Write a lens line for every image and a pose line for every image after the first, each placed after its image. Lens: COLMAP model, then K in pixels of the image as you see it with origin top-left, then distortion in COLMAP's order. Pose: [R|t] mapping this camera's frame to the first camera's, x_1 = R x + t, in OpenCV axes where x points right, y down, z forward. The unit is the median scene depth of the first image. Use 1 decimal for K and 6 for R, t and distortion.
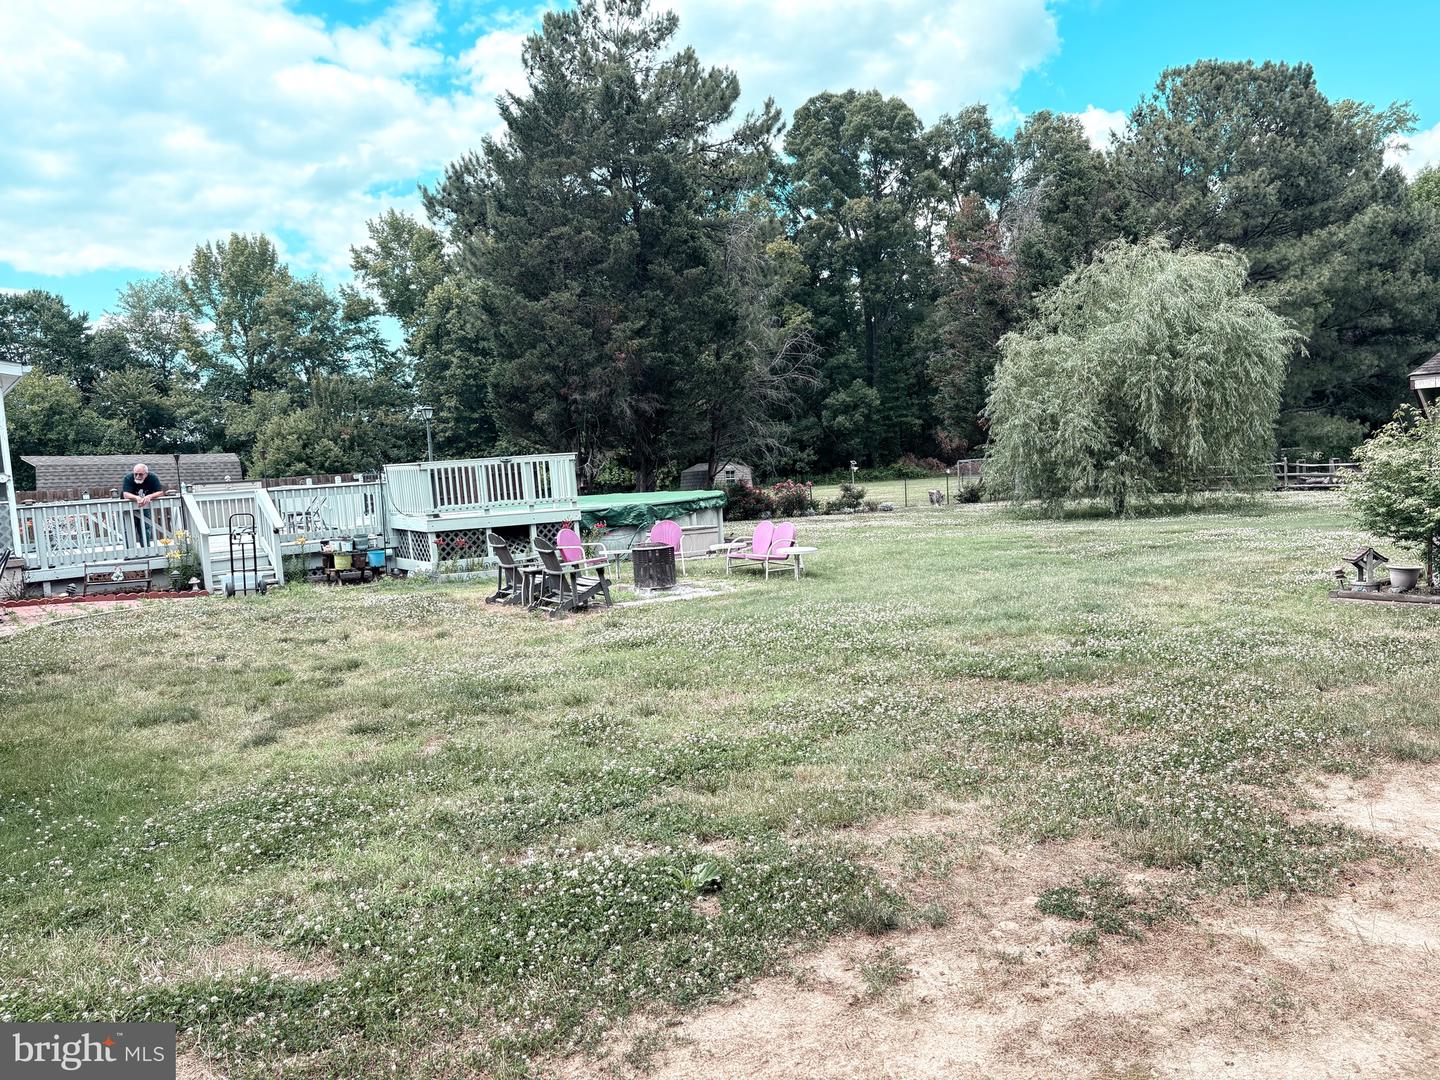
lens RADIAL K [[1102.8, 0, 712.3], [0, 1102.8, 545.4], [0, 0, 1]] dist [0.056987, -0.059881]
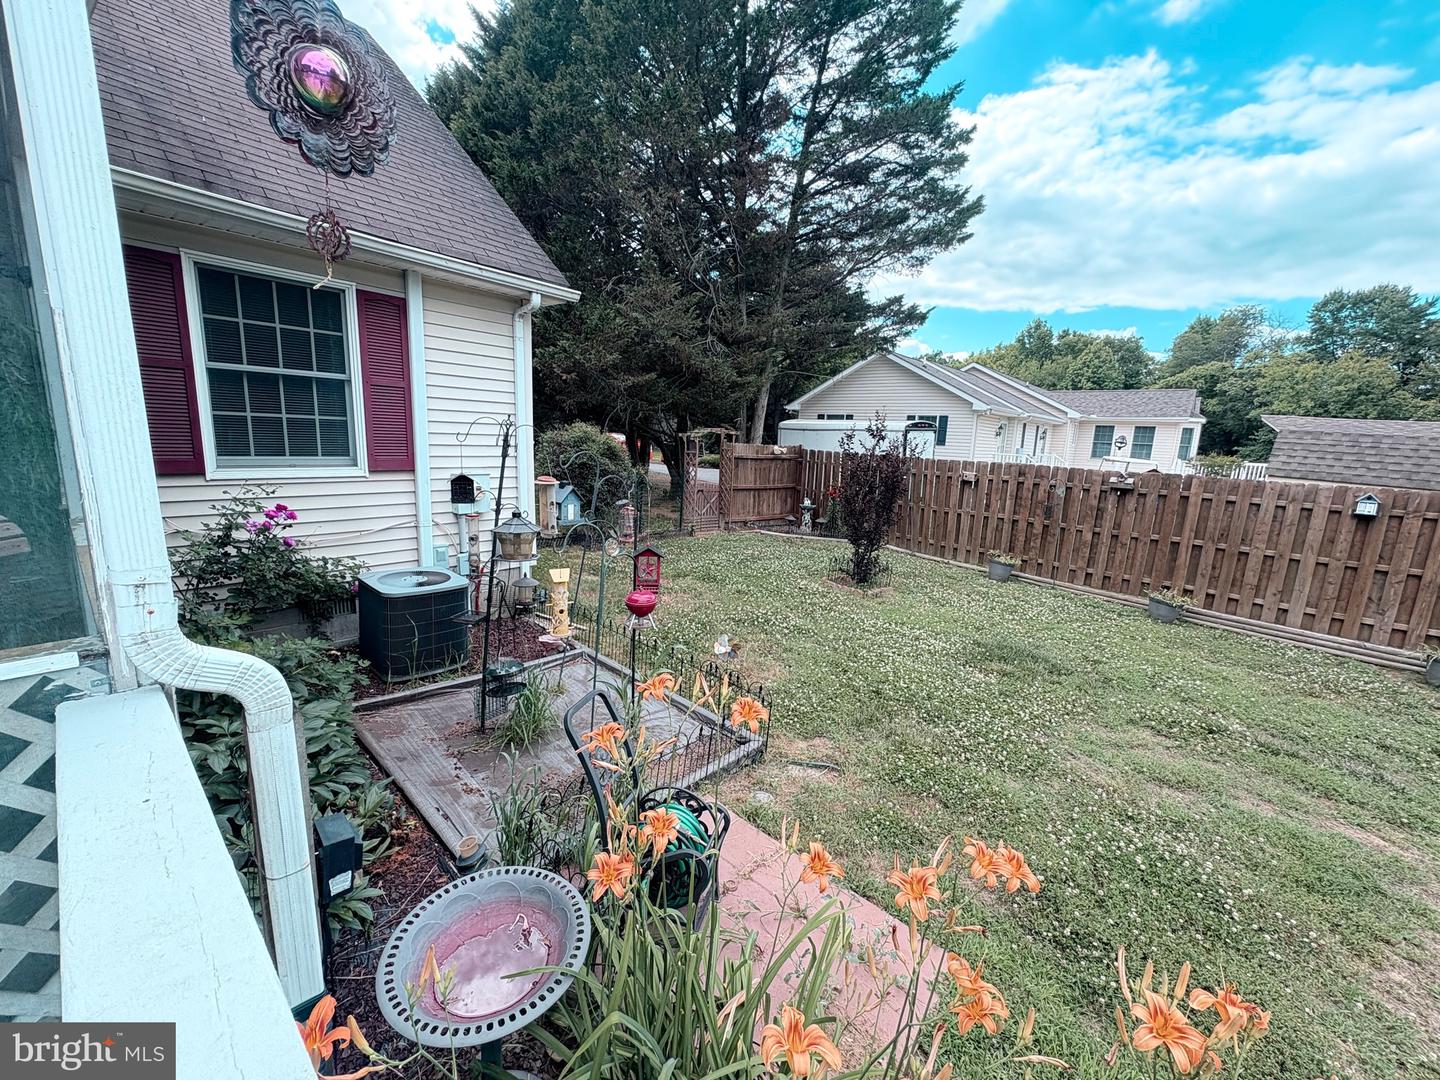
lens RADIAL K [[575.4, 0, 721.7], [0, 575.4, 528.6], [0, 0, 1]] dist [0.003481, -0.000721]
pose [[0.197482, 0.235197, -0.951674, -0.128924], [-0.141304, 0.967484, 0.209782, -0.017773], [0.970069, 0.093047, 0.224295, 0.253316]]
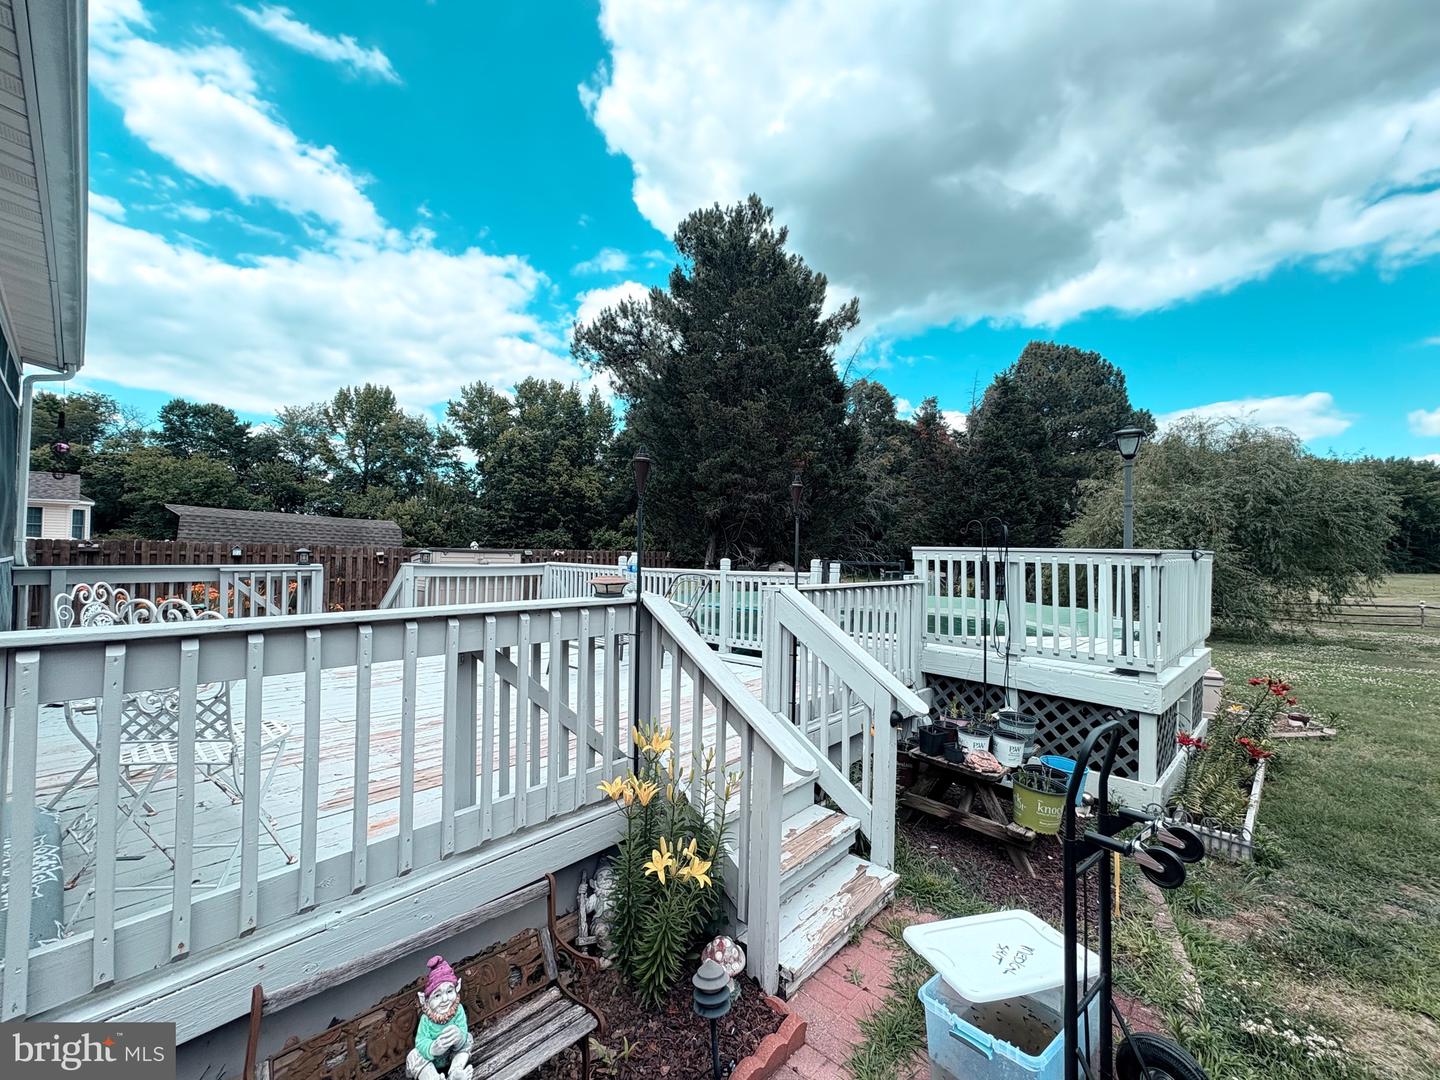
lens RADIAL K [[575.4, 0, 722.2], [0, 575.4, 544.3], [0, 0, 1]] dist [0.003481, -0.000721]
pose [[0.979562, 0.088591, 0.180584, -0.078289], [-0.069369, 0.991494, -0.110123, -0.009648], [-0.188804, 0.095345, 0.977375, 0.163367]]
